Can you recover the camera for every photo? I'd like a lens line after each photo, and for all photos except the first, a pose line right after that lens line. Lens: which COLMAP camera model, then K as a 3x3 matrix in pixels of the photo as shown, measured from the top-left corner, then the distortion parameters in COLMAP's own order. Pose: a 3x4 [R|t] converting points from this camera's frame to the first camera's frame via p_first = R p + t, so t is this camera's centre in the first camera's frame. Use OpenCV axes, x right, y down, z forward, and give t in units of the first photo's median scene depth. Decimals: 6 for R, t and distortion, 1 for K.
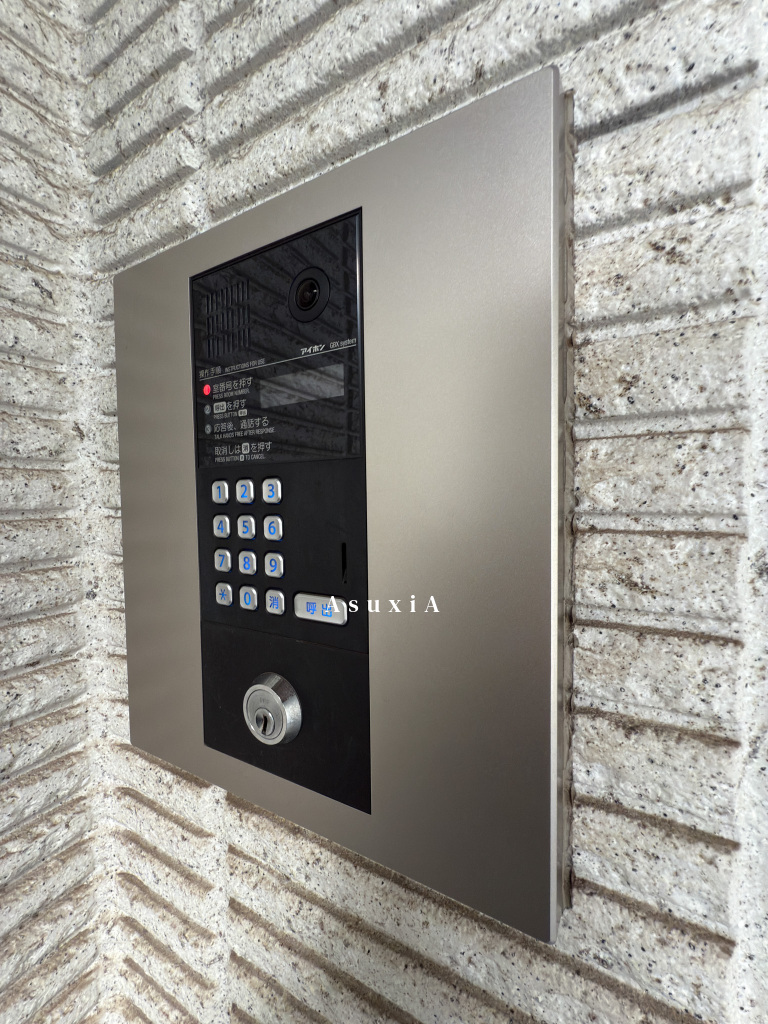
lens RADIAL K [[407.0, 0, 382.6], [0, 407.0, 510.9], [0, 0, 1]] dist [0.000035, -0.000362]
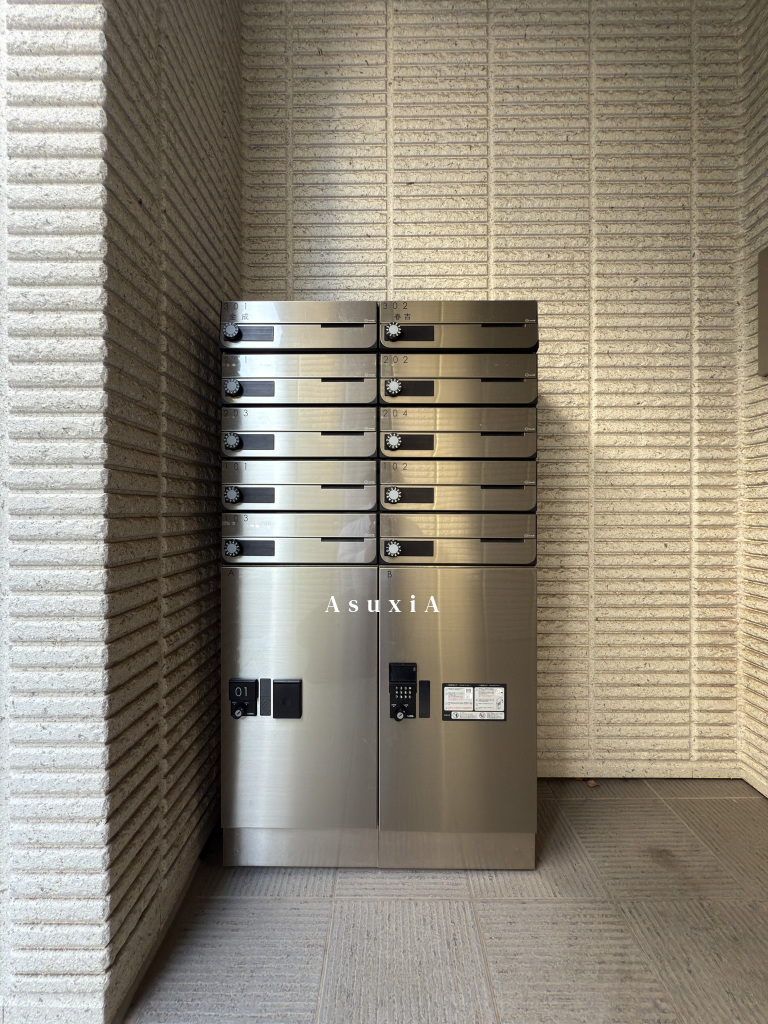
lens RADIAL K [[407.0, 0, 388.6], [0, 407.0, 511.8], [0, 0, 1]] dist [0.000035, -0.000362]
pose [[0.473463, 0.013369, -0.880712, 1.173266], [-0.037355, 0.999290, -0.004913, 2.131409], [0.880021, 0.035226, 0.473626, -4.026147]]
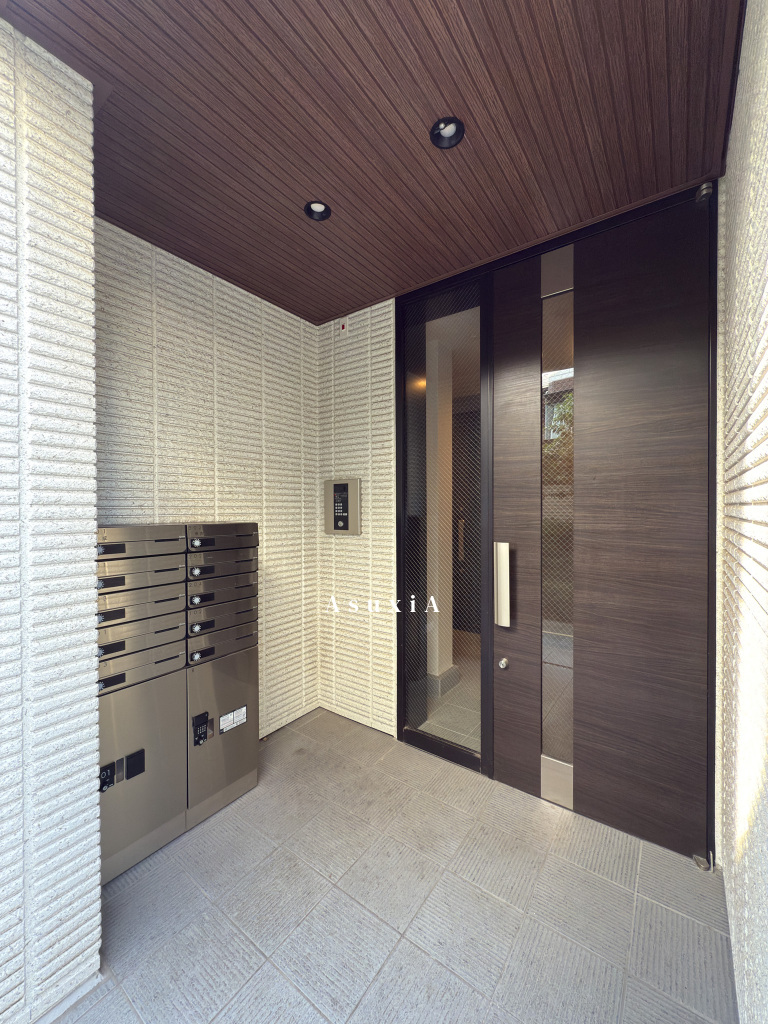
lens RADIAL K [[407.0, 0, 381.0], [0, 407.0, 513.2], [0, 0, 1]] dist [0.000035, -0.000362]
pose [[0.991318, 0.010052, -0.131100, 1.889980], [-0.013181, 0.999648, -0.023024, 0.358897], [0.130823, 0.024552, 0.991102, -8.206804]]
